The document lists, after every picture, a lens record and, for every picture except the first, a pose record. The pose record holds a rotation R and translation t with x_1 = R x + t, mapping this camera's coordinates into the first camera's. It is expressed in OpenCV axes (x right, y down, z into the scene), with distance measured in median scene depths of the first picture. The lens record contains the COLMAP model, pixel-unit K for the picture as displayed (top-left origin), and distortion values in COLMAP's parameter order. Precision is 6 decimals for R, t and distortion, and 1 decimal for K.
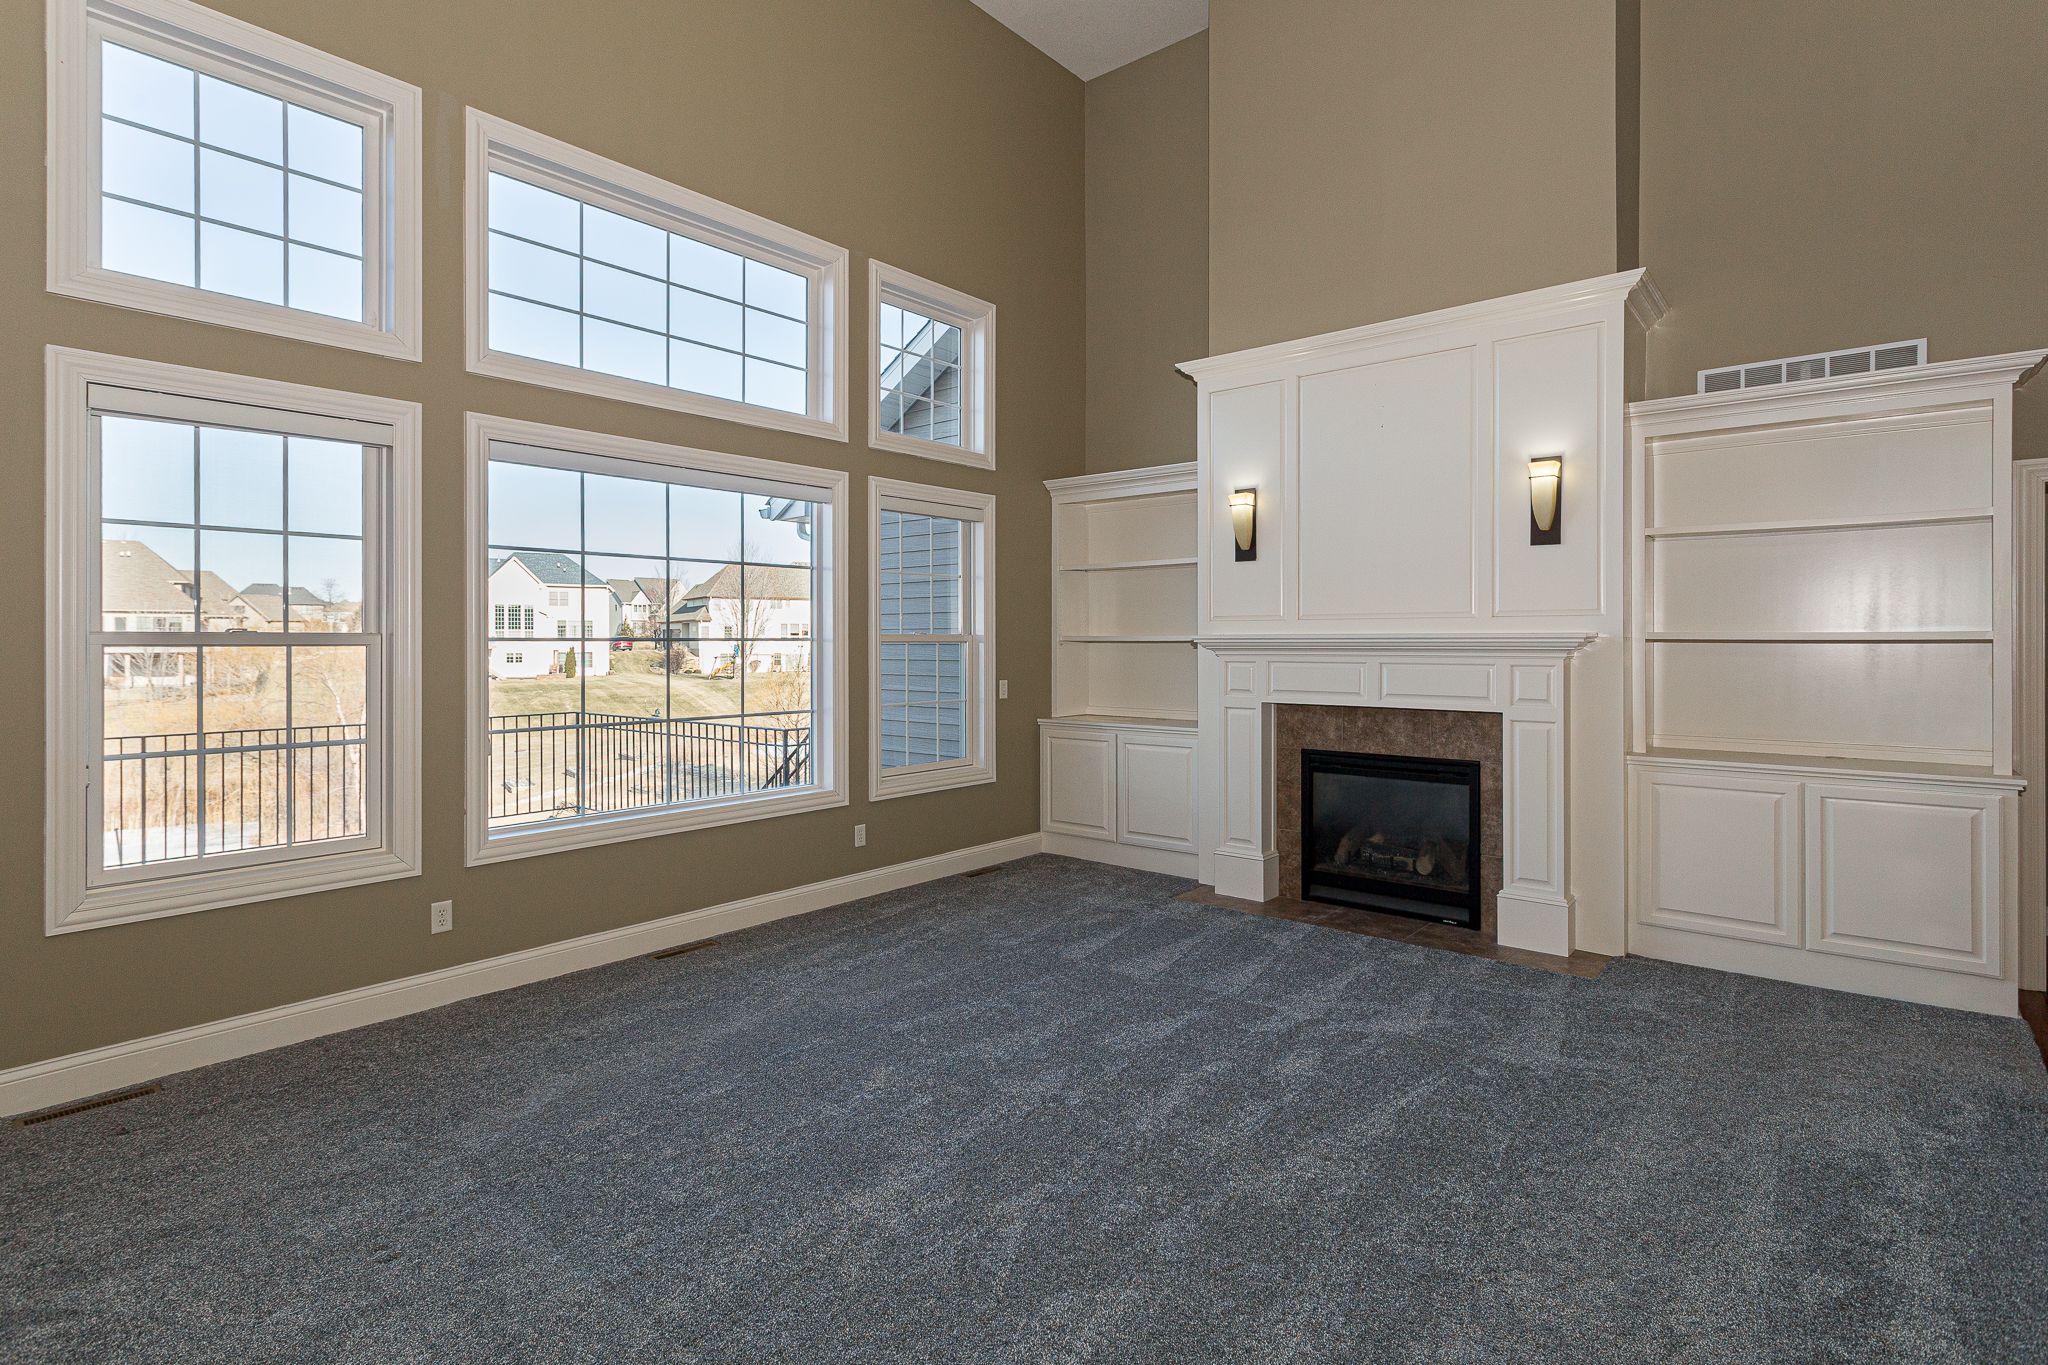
lens RADIAL K [[980.7, 0, 1088.9], [0, 980.7, 643.2], [0, 0, 1]] dist [-0.003030, 0.000374]
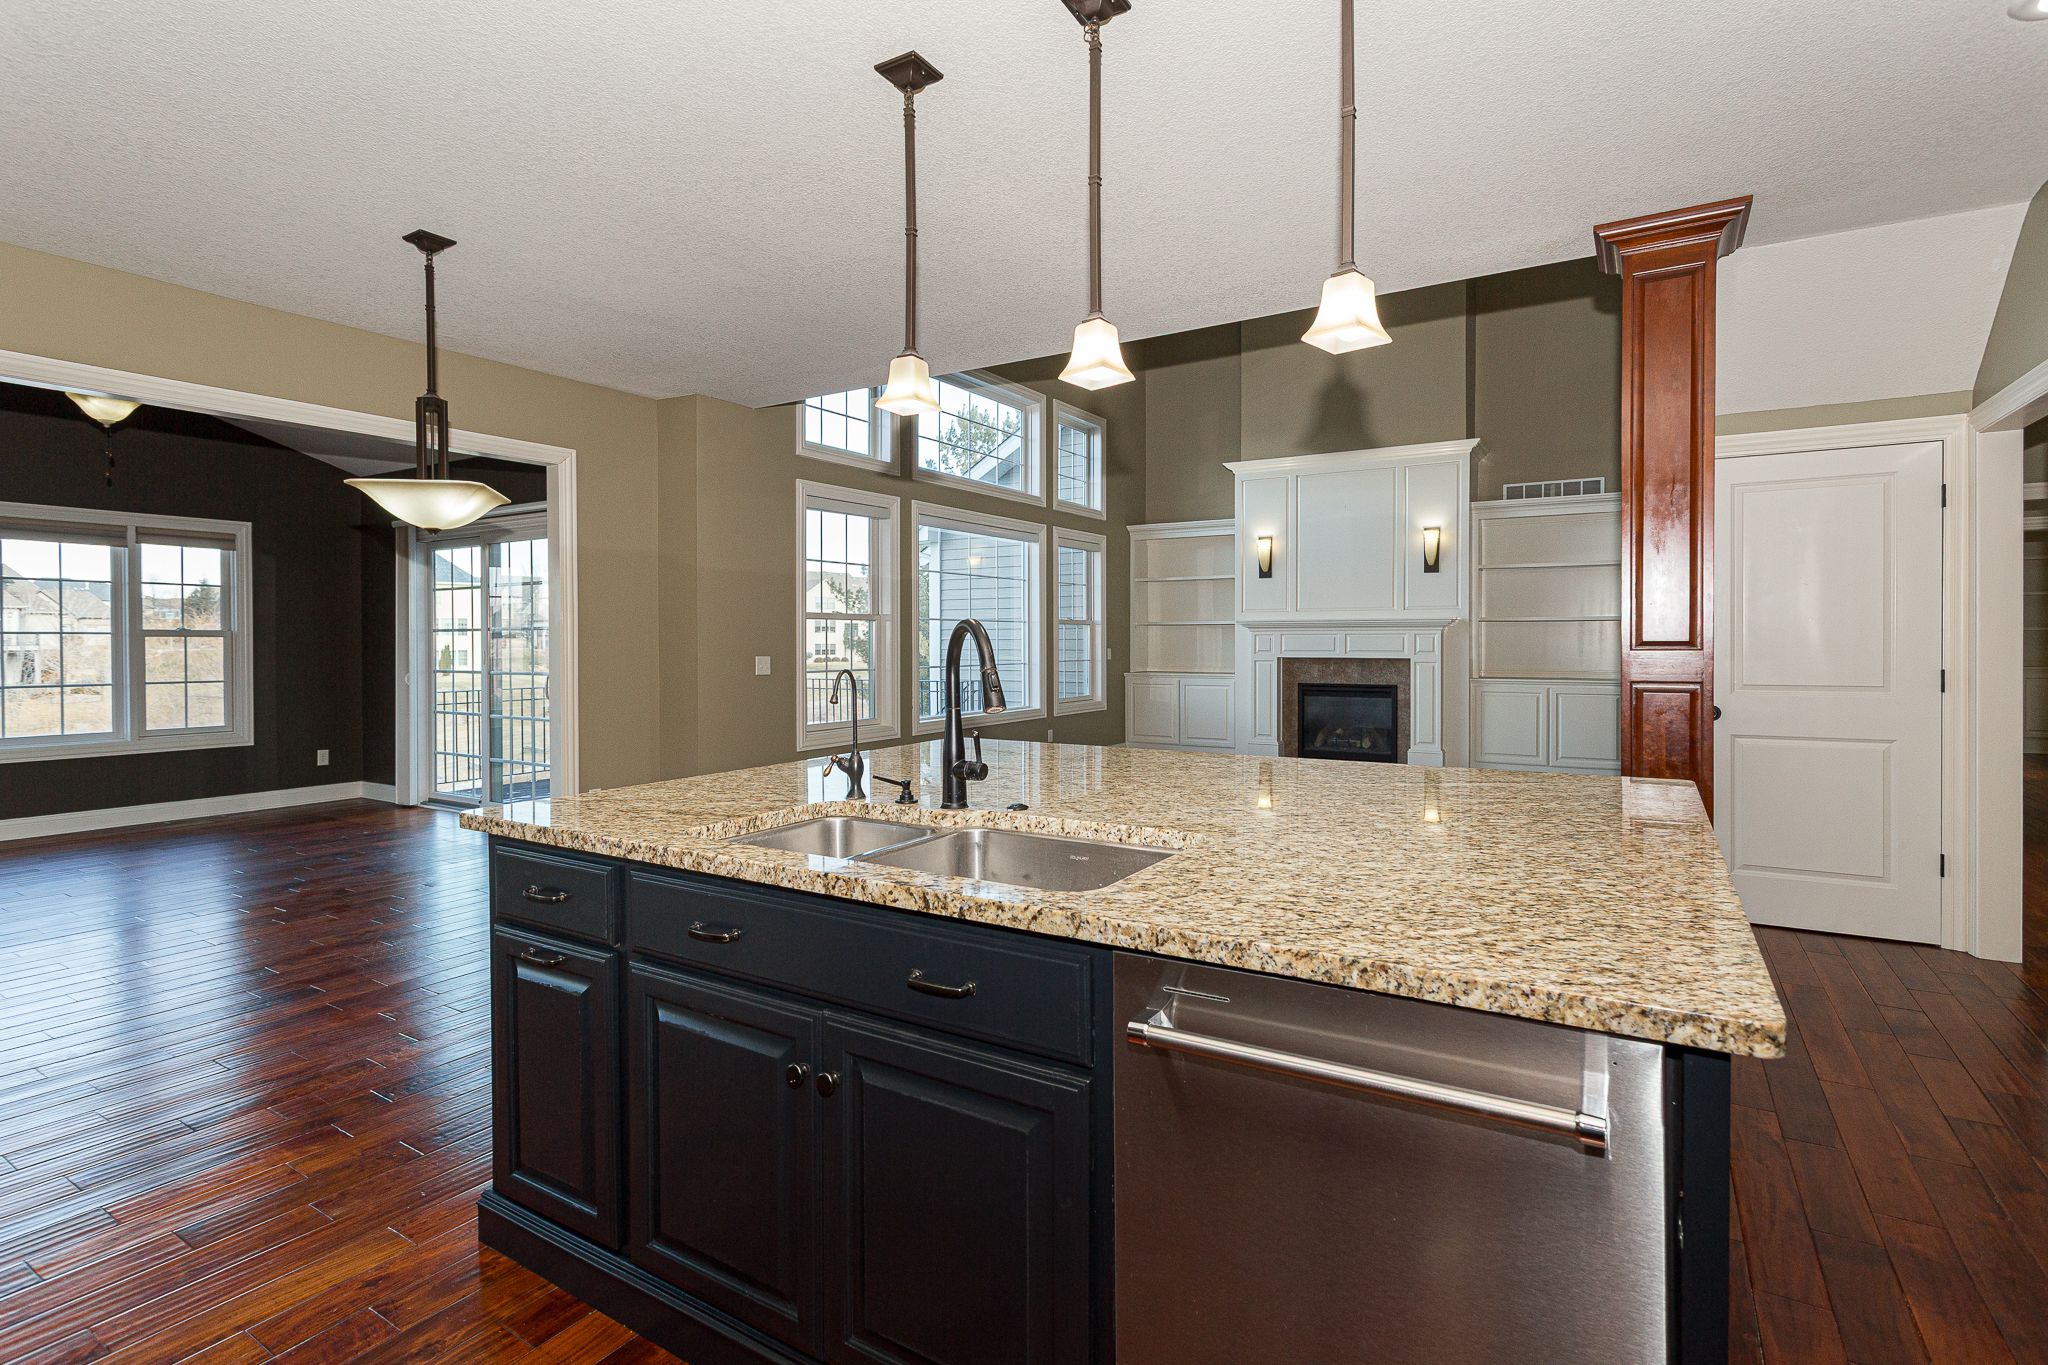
lens RADIAL K [[980.7, 0, 1067.8], [0, 980.7, 647.8], [0, 0, 1]] dist [-0.003030, 0.000374]
pose [[0.991578, 0.000621, 0.129509, -0.461862], [-0.000979, 0.999996, 0.002700, 0.041338], [-0.129507, -0.002804, 0.991575, -0.773063]]
